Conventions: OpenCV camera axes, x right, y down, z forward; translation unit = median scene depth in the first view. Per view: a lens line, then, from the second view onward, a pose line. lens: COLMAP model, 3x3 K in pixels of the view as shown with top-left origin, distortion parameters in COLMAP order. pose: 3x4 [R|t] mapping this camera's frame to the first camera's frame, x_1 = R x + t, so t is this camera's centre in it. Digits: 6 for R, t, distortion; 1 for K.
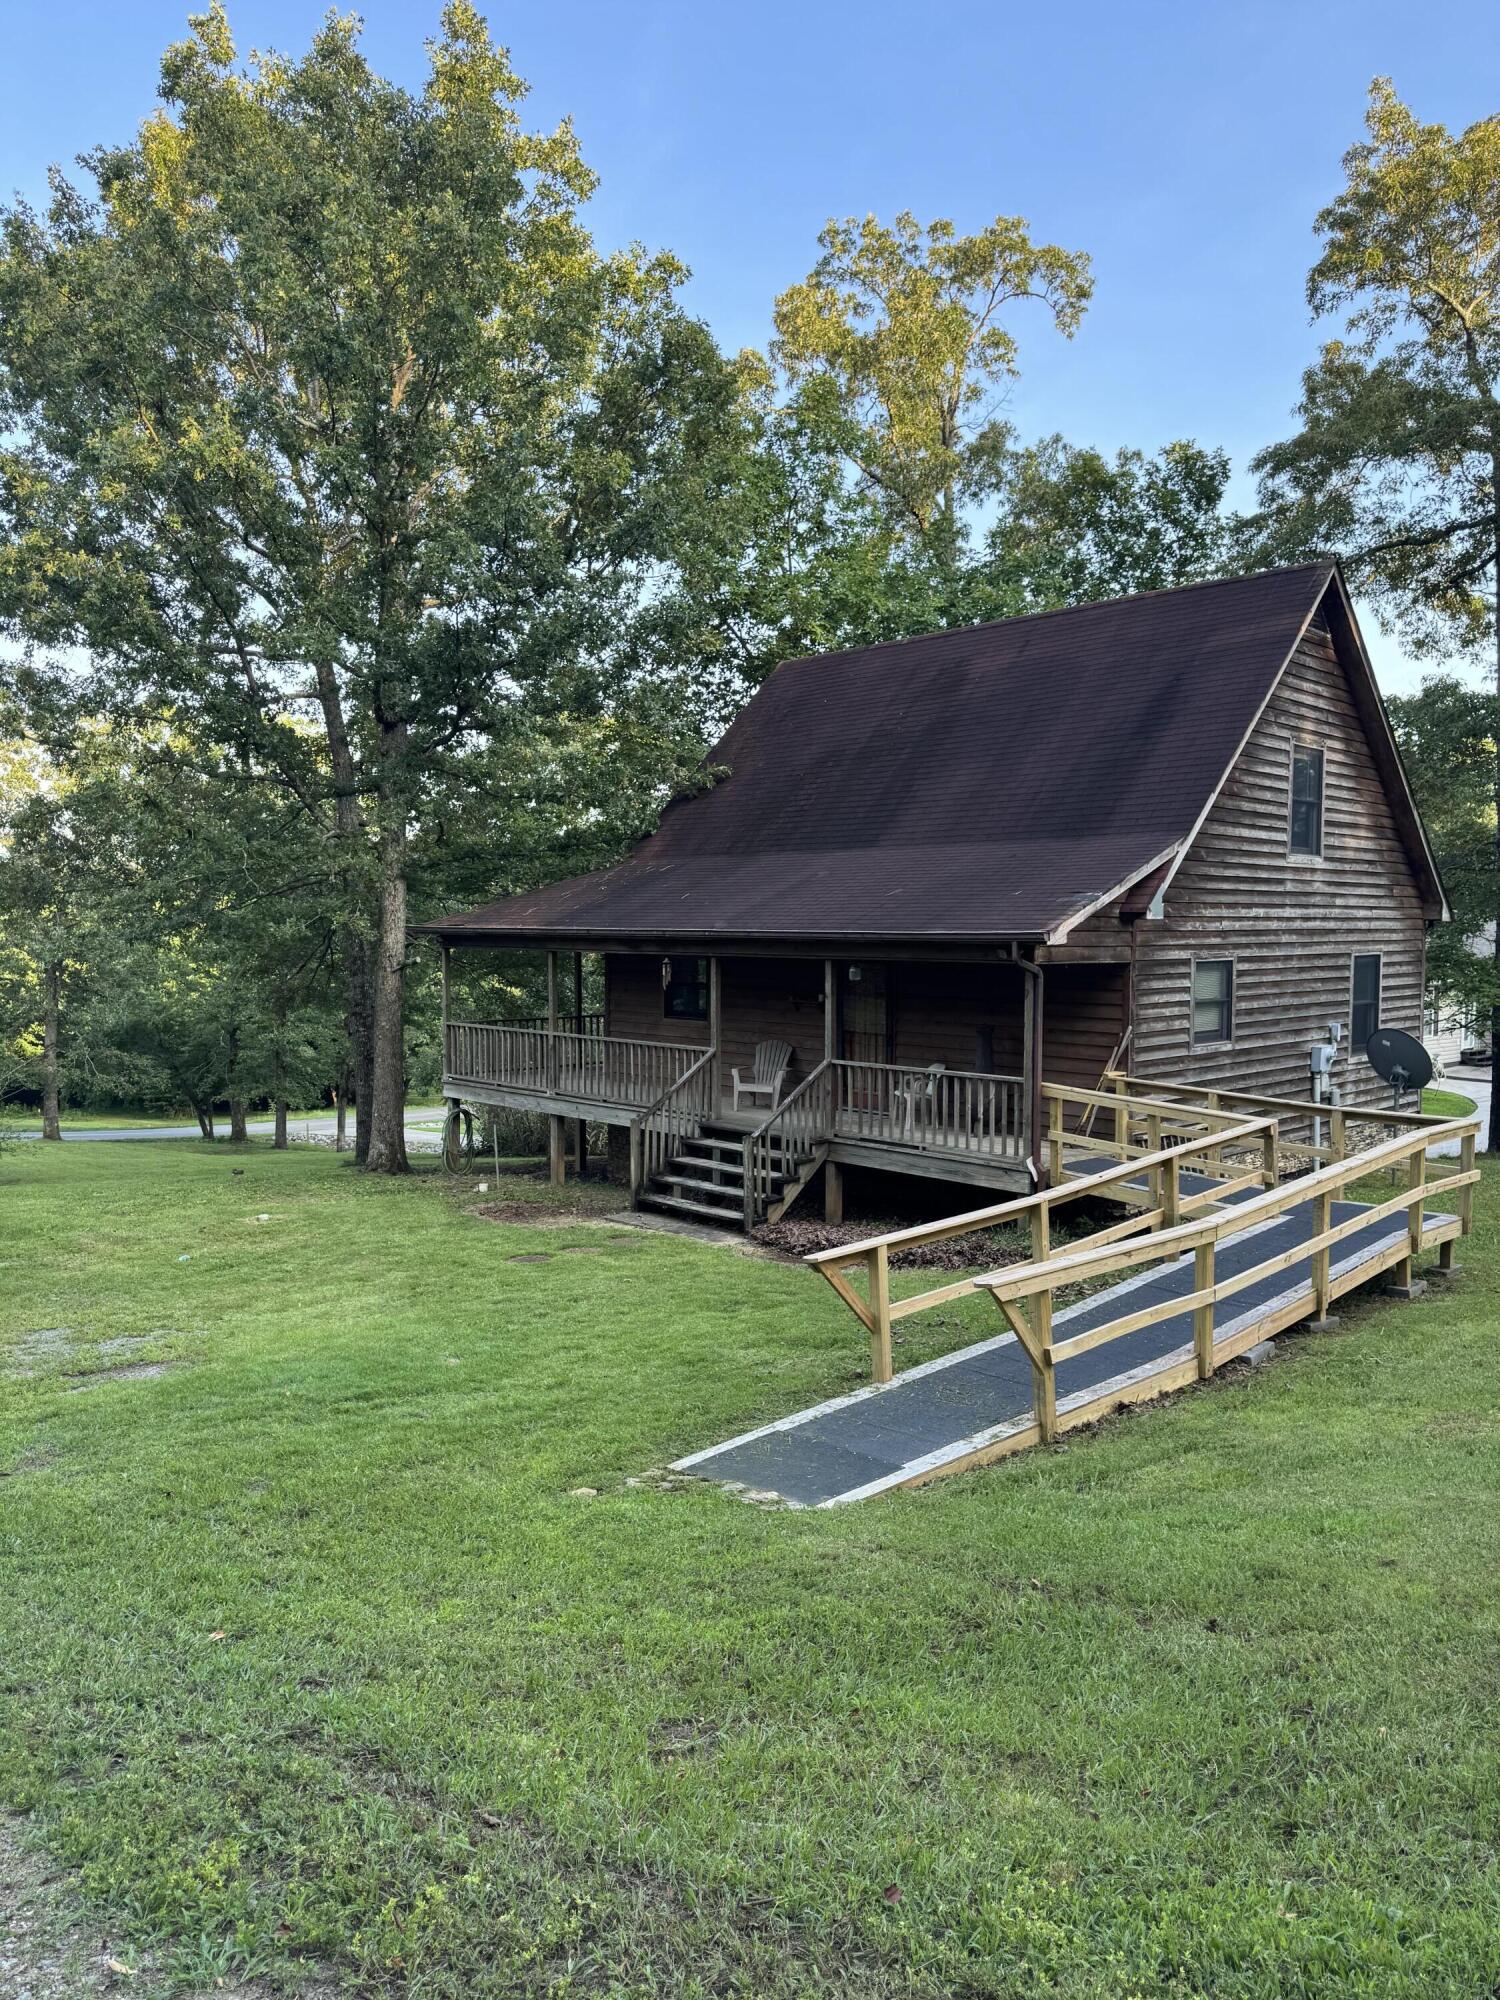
lens RADIAL K [[1410.5, 0, 752.0], [0, 1410.5, 985.1], [0, 0, 1]] dist [0.061931, -0.061846]
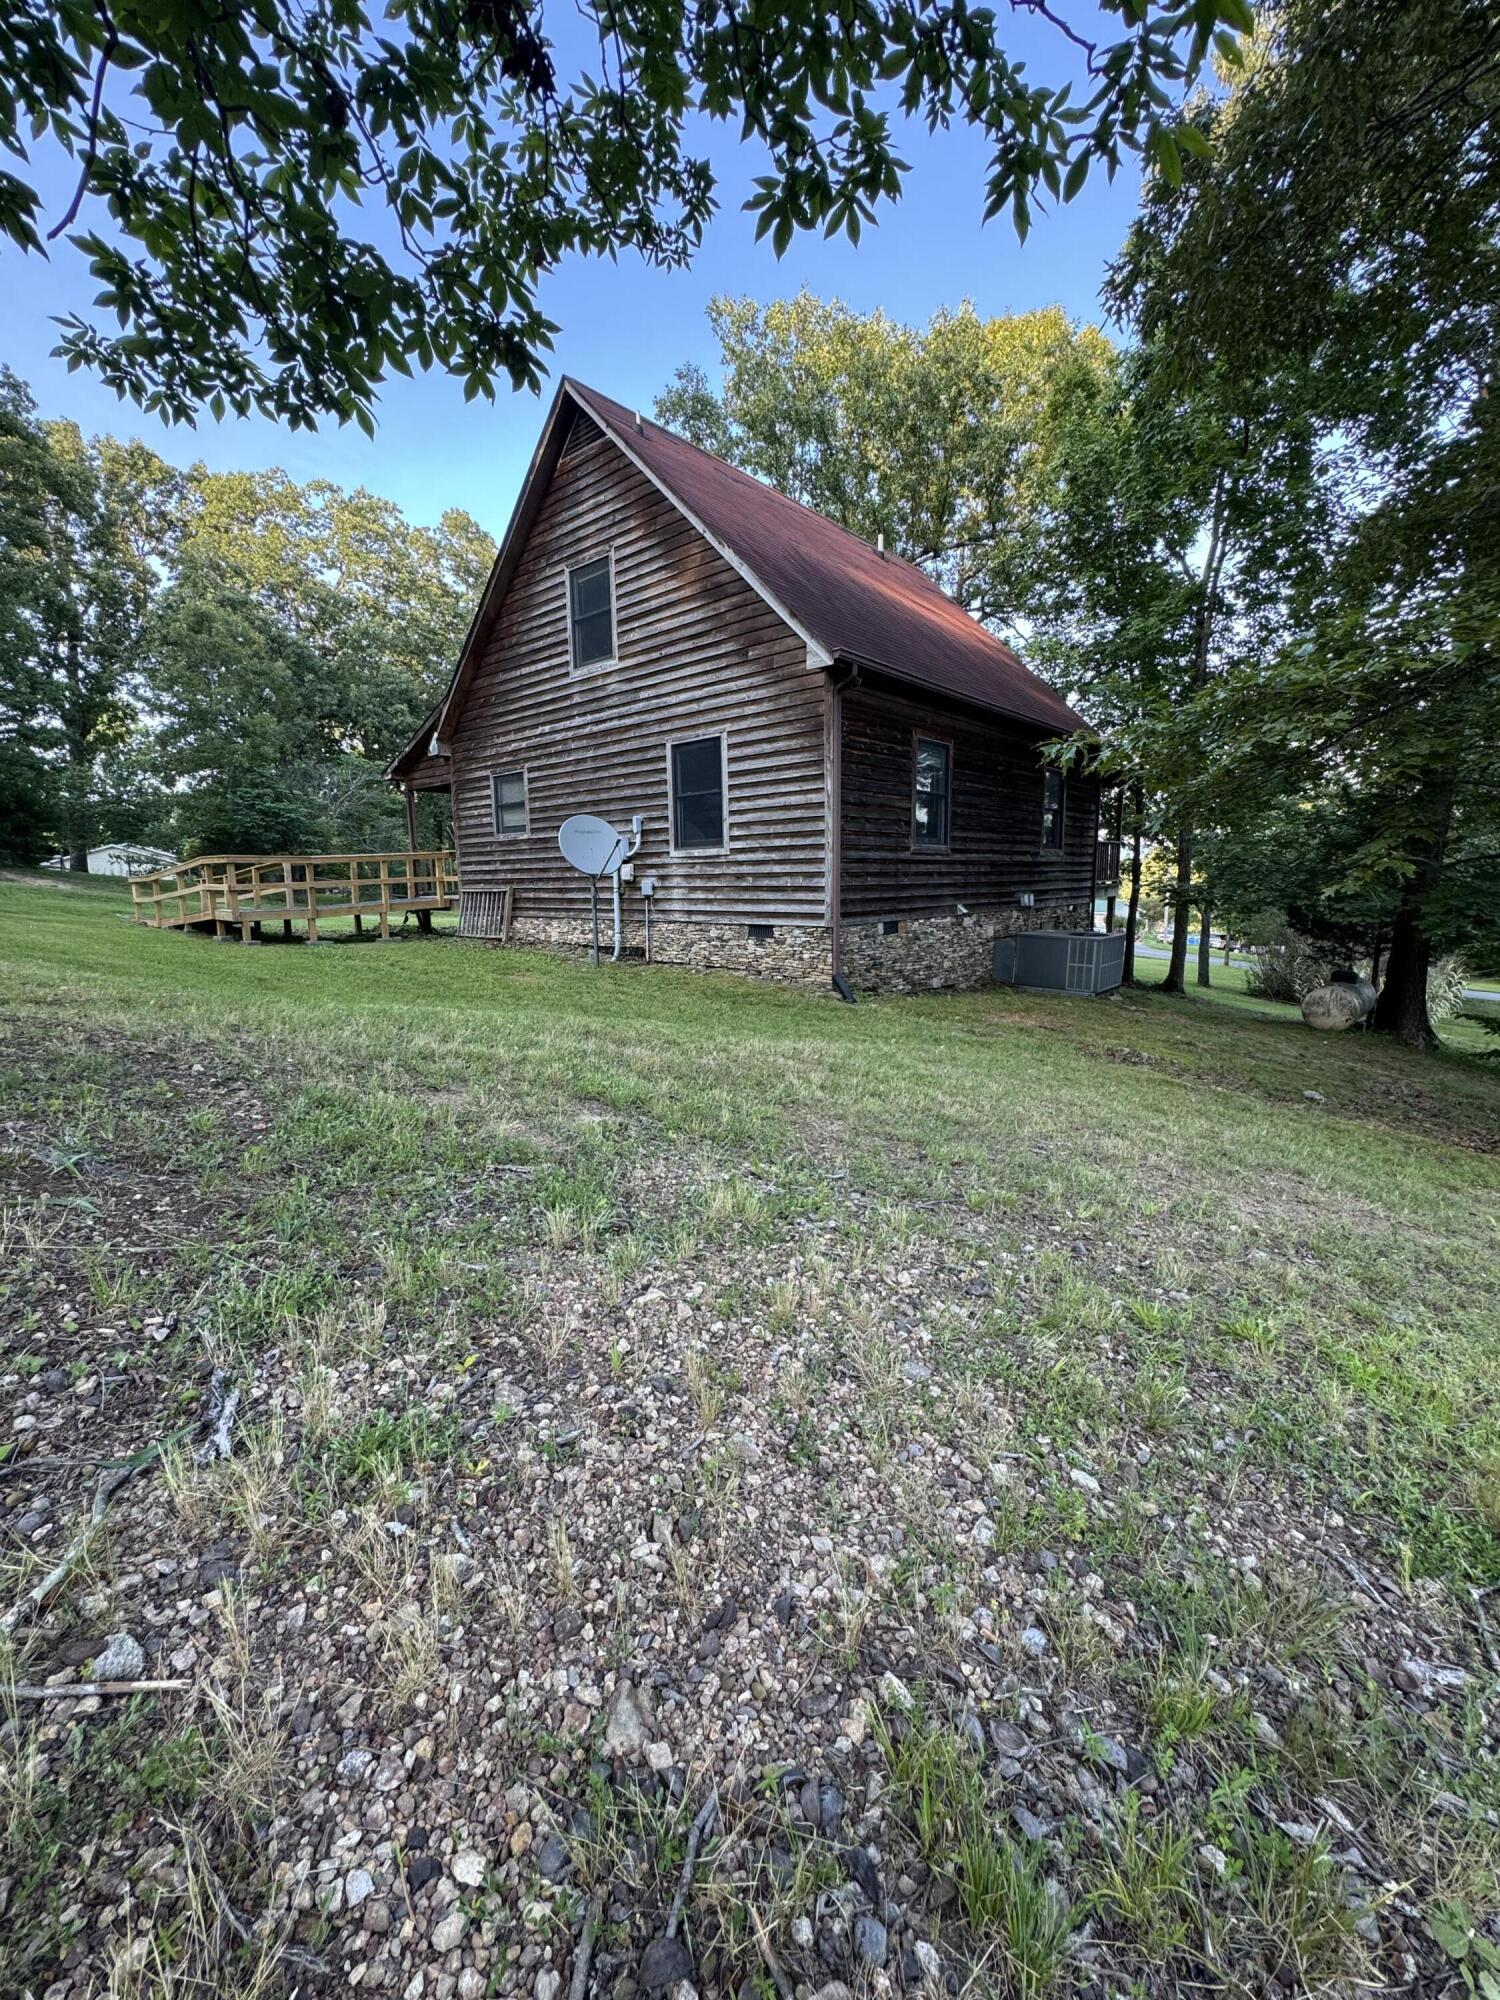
lens RADIAL K [[806.2, 0, 761.5], [0, 806.2, 987.0], [0, 0, 1]] dist [0.006293, 0.000791]
pose [[0.078355, 0.124788, -0.989085, 1.072718], [-0.030928, 0.991962, 0.122701, 0.079997], [0.996446, 0.020976, 0.081584, 1.096500]]
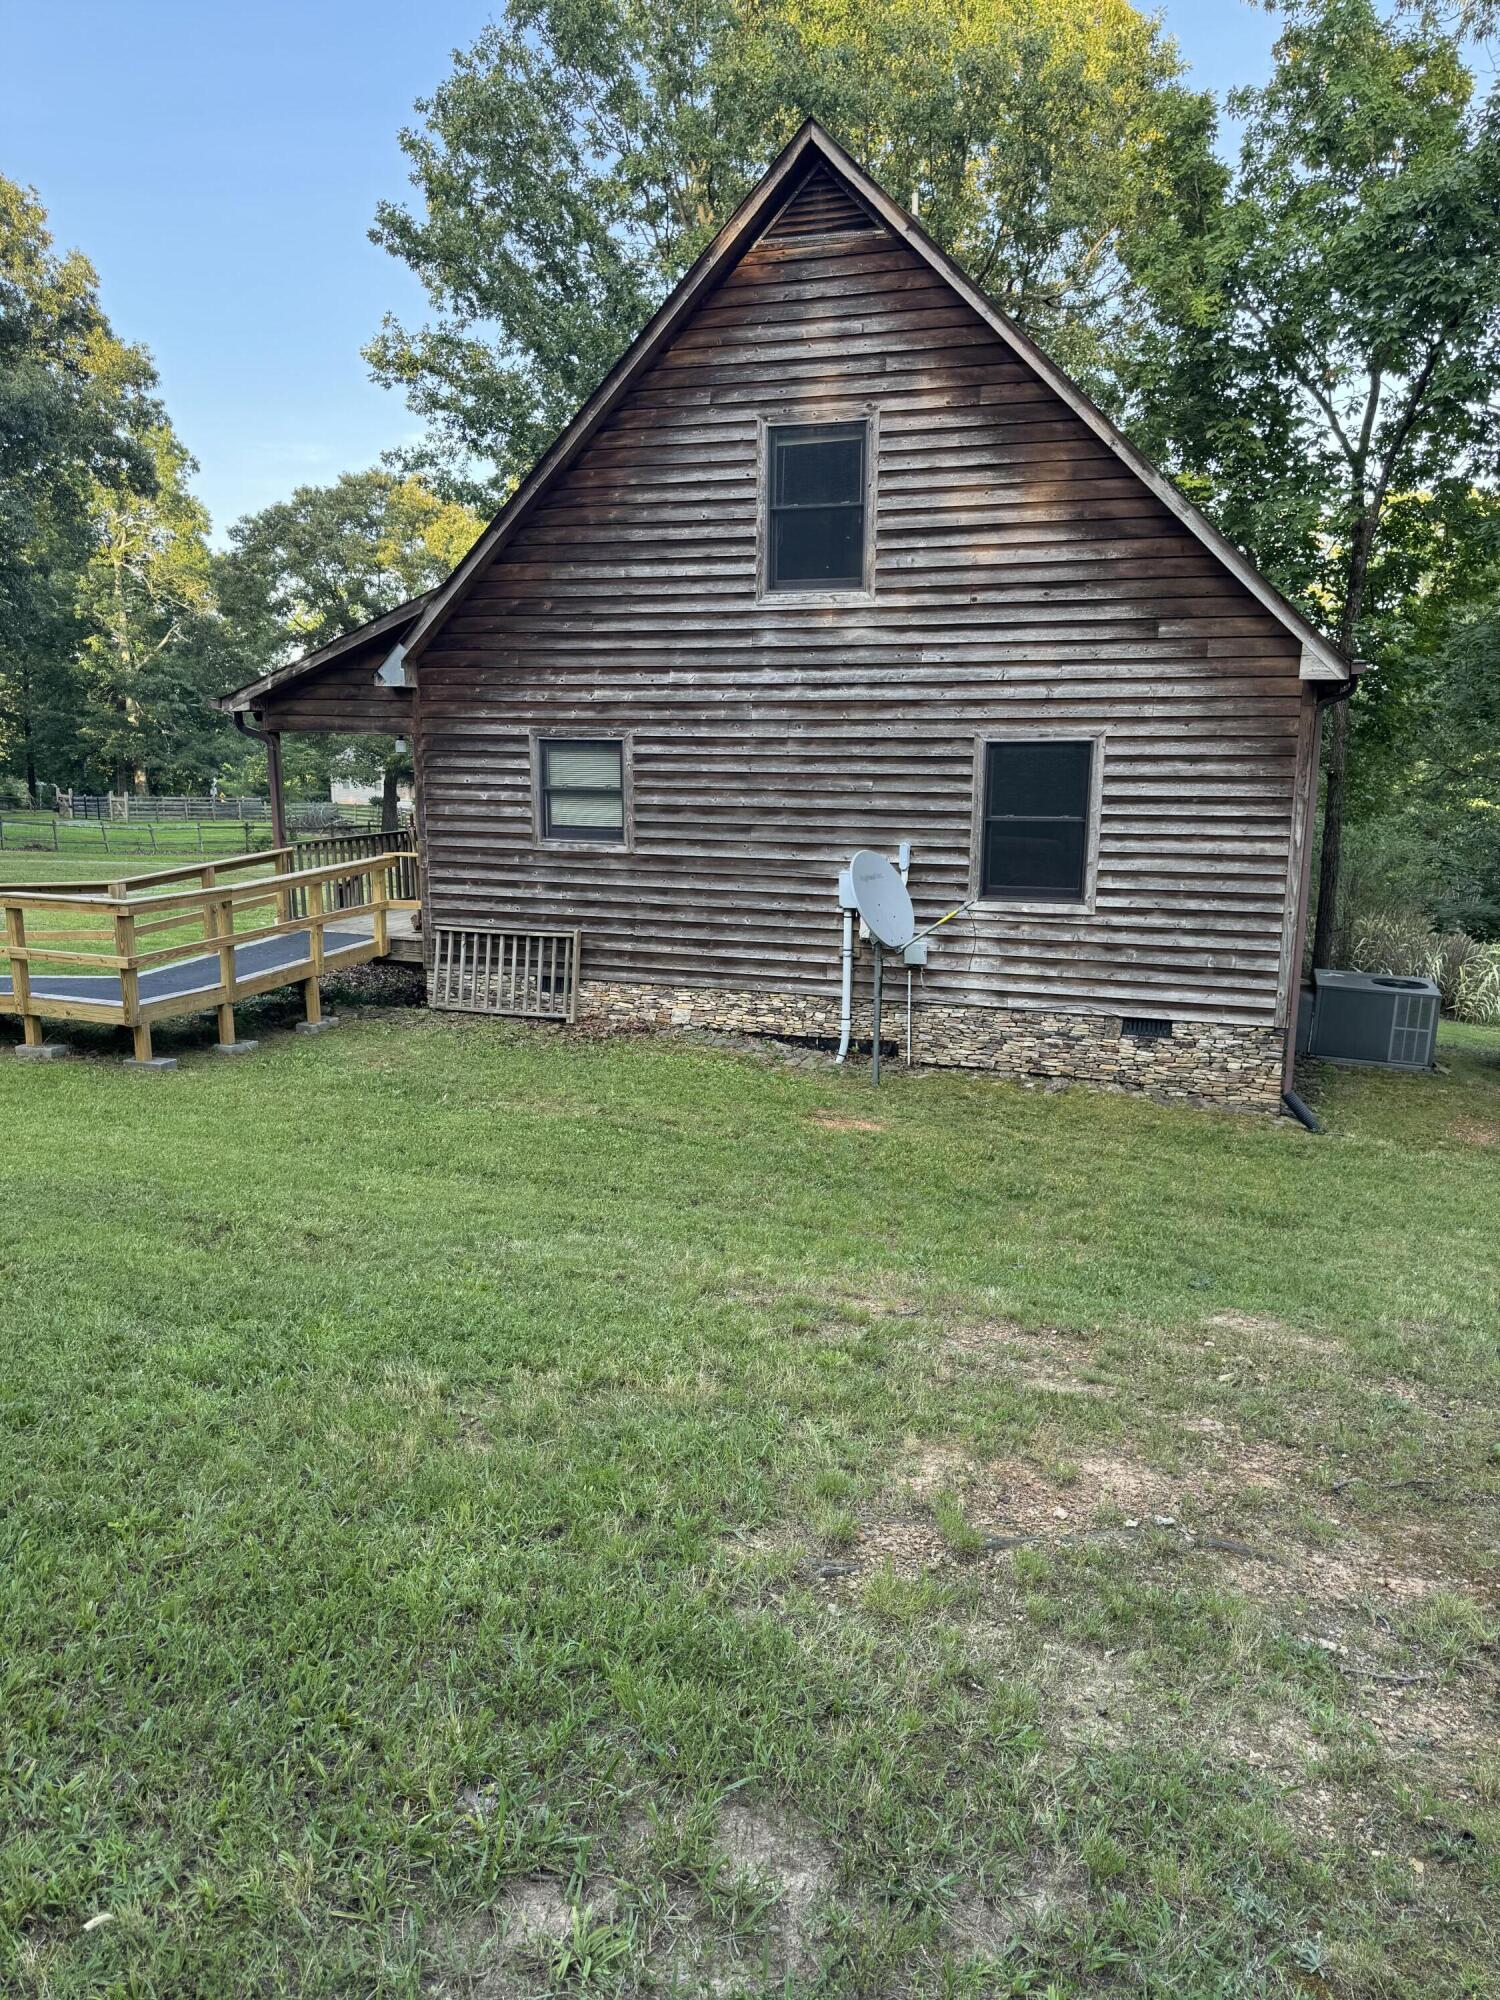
lens RADIAL K [[1410.5, 0, 743.4], [0, 1410.5, 1014.4], [0, 0, 1]] dist [0.061931, -0.061846]
pose [[0.426319, 0.173179, -0.887841, 1.034978], [-0.045019, 0.984348, 0.170386, -0.003829], [0.903452, -0.032669, 0.427442, 0.672261]]
